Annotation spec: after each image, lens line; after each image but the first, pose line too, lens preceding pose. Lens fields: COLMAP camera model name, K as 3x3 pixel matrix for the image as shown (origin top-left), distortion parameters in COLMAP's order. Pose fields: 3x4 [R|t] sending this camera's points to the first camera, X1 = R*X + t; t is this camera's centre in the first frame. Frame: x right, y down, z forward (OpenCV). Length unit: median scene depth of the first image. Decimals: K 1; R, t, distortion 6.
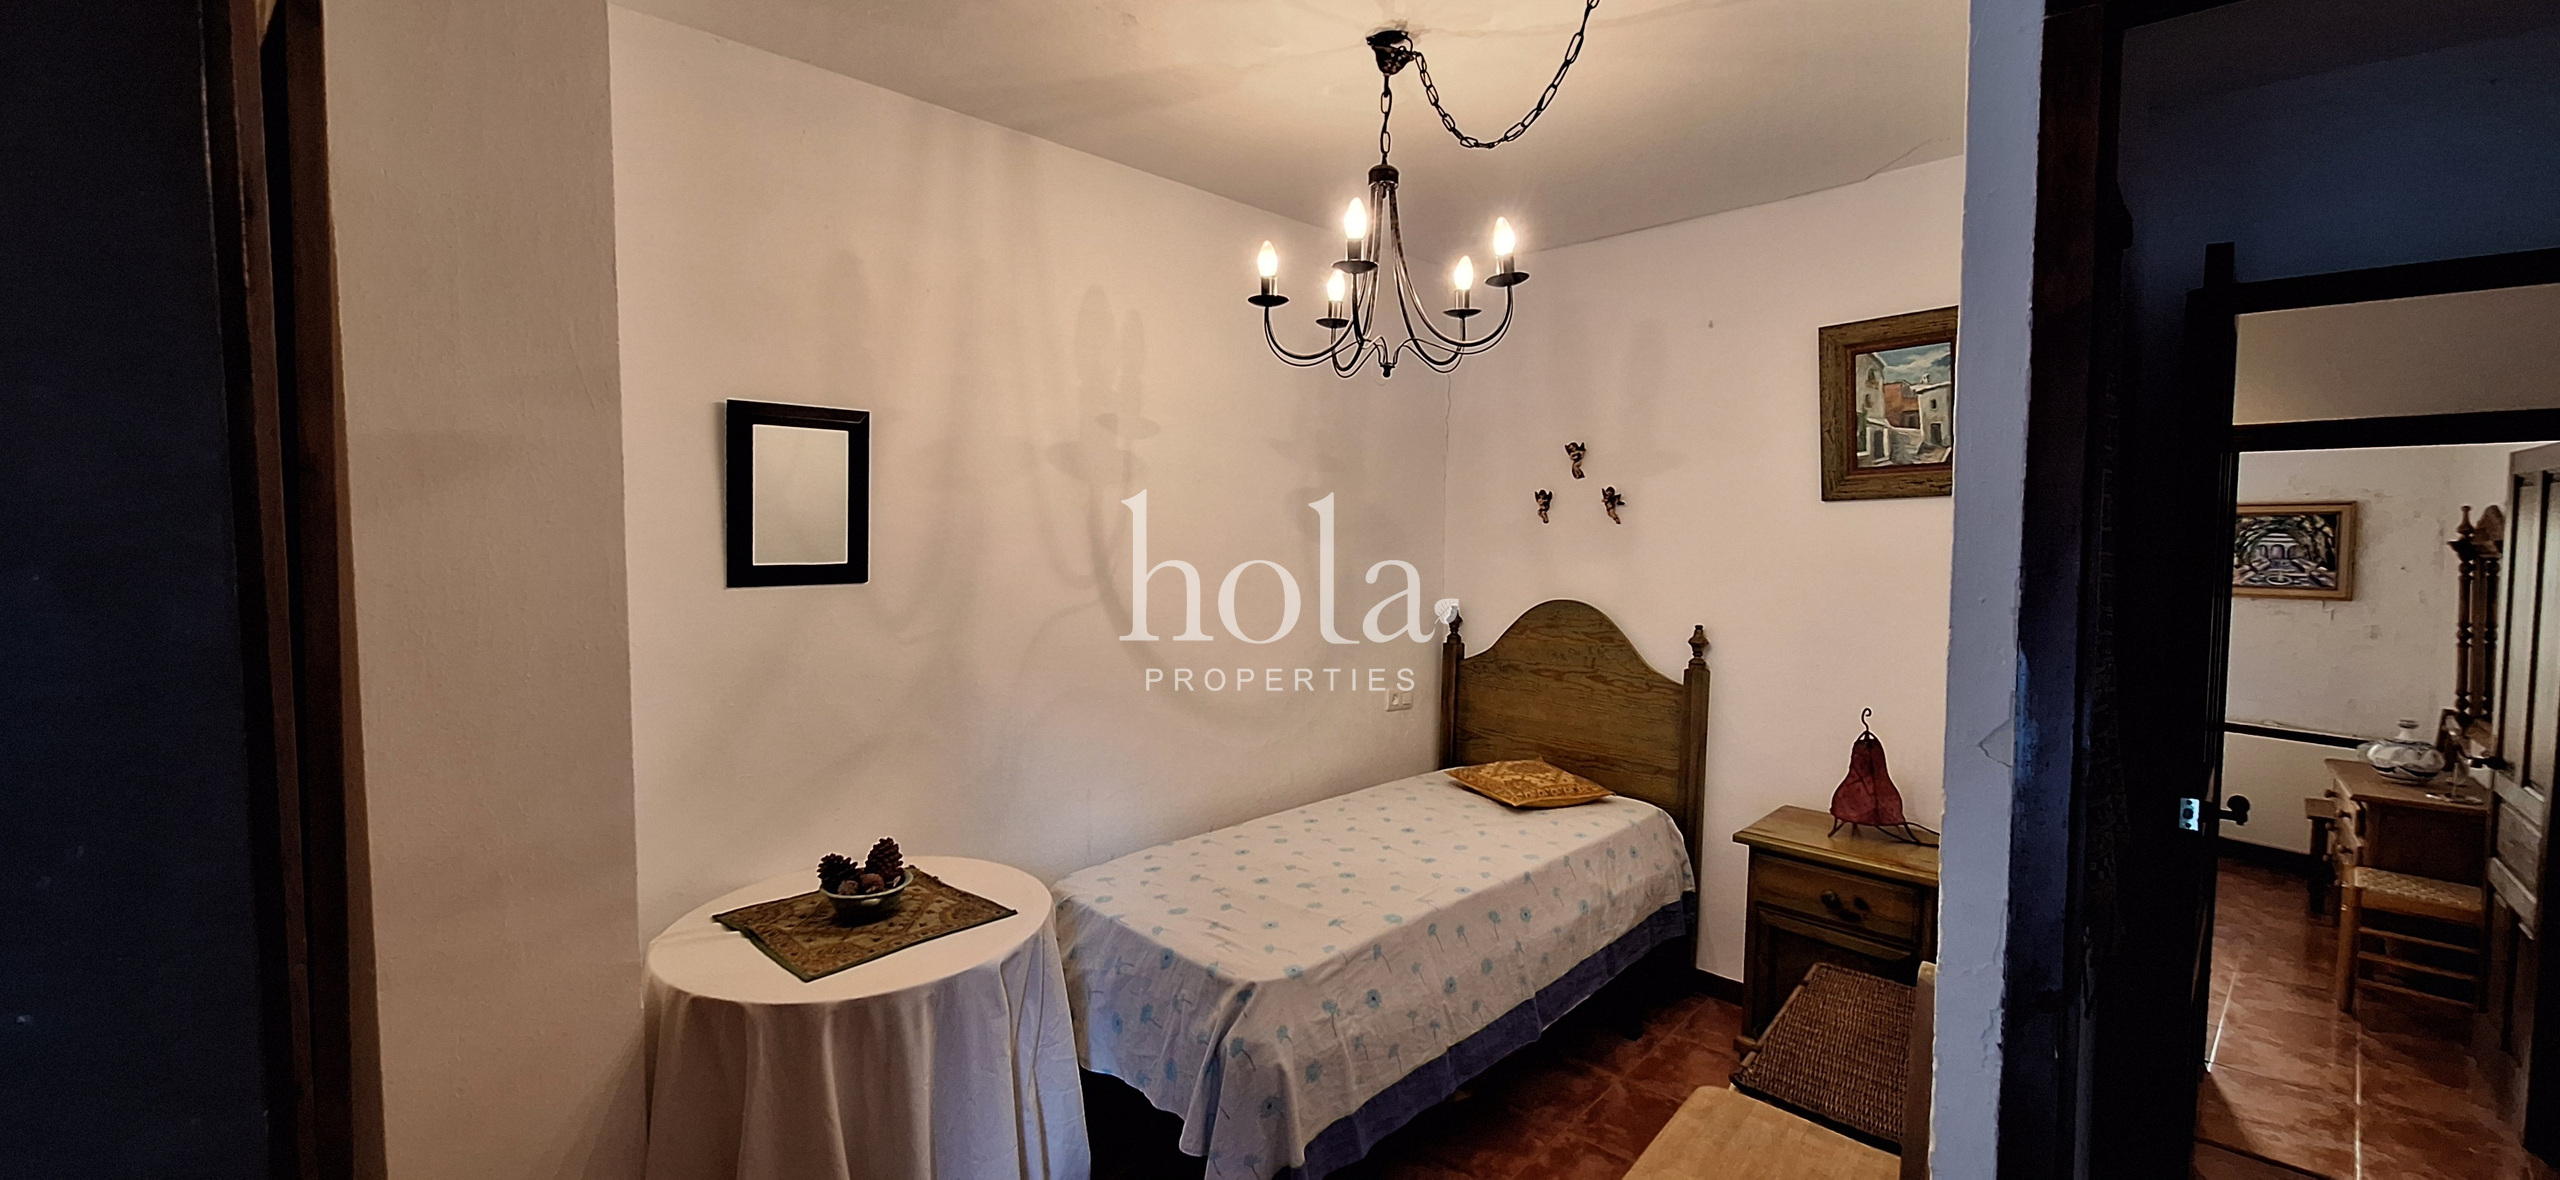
lens RADIAL K [[1000.0, 0, 1280.2], [0, 1000.0, 594.4], [0, 0, 1]] dist [0.000744, 0.000028]
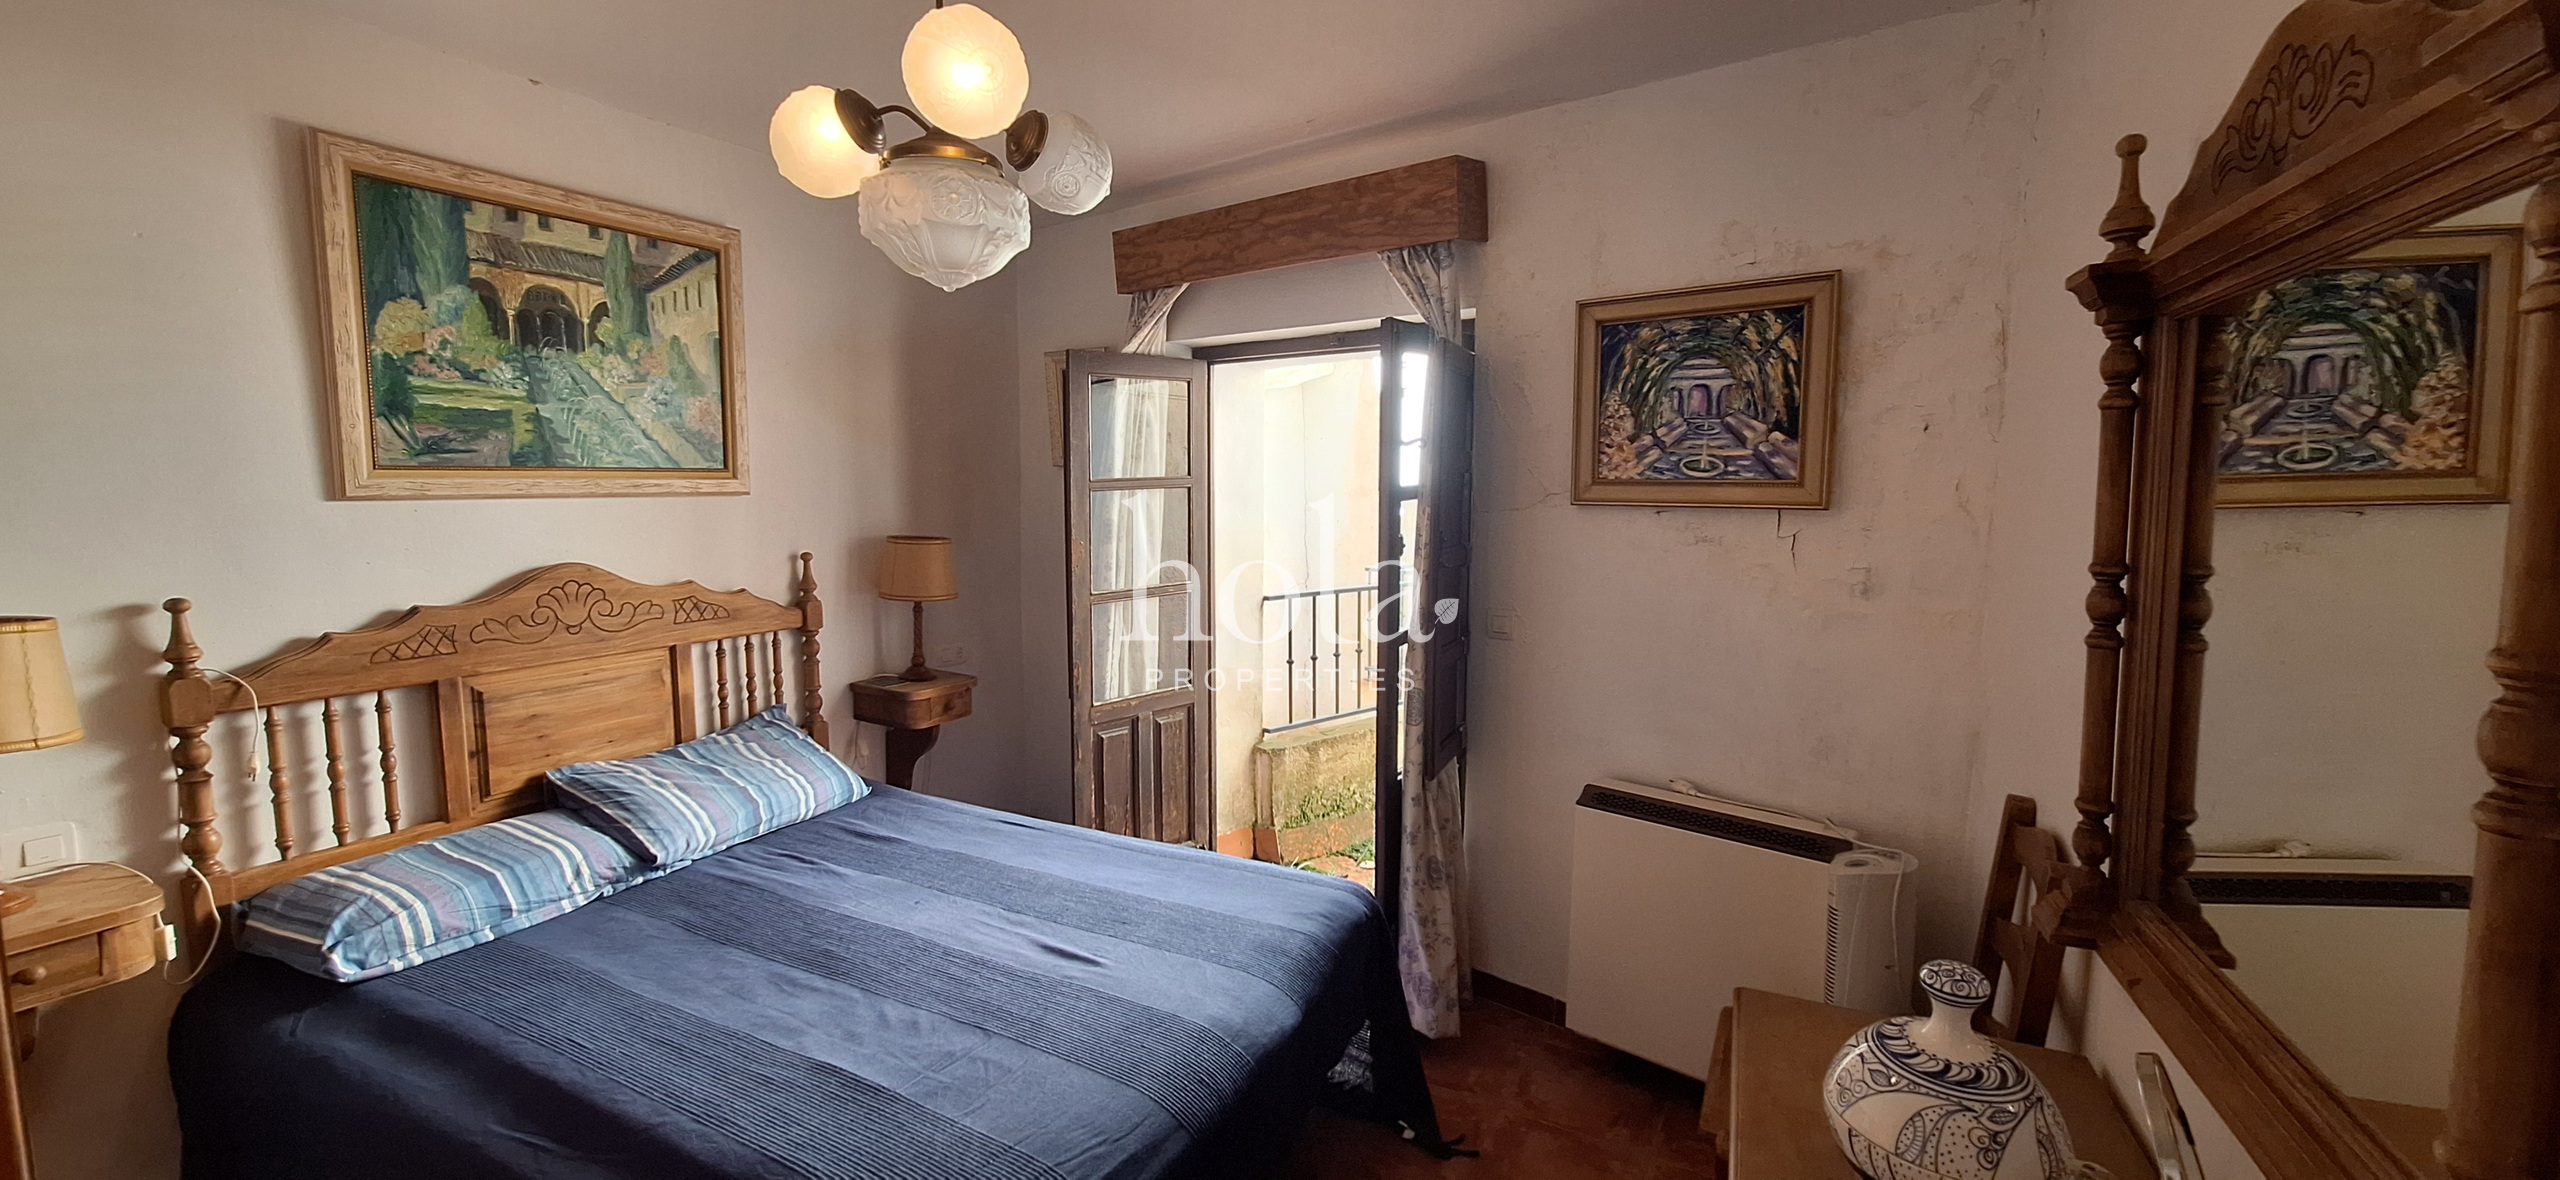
lens RADIAL K [[1000.0, 0, 1280.7], [0, 1000.0, 581.9], [0, 0, 1]] dist [0.000744, 0.000028]
pose [[0.959109, -0.023299, 0.282076, 0.715918], [0.010852, 0.998901, 0.045607, 0.014450], [-0.282829, -0.040681, 0.958307, 0.648057]]
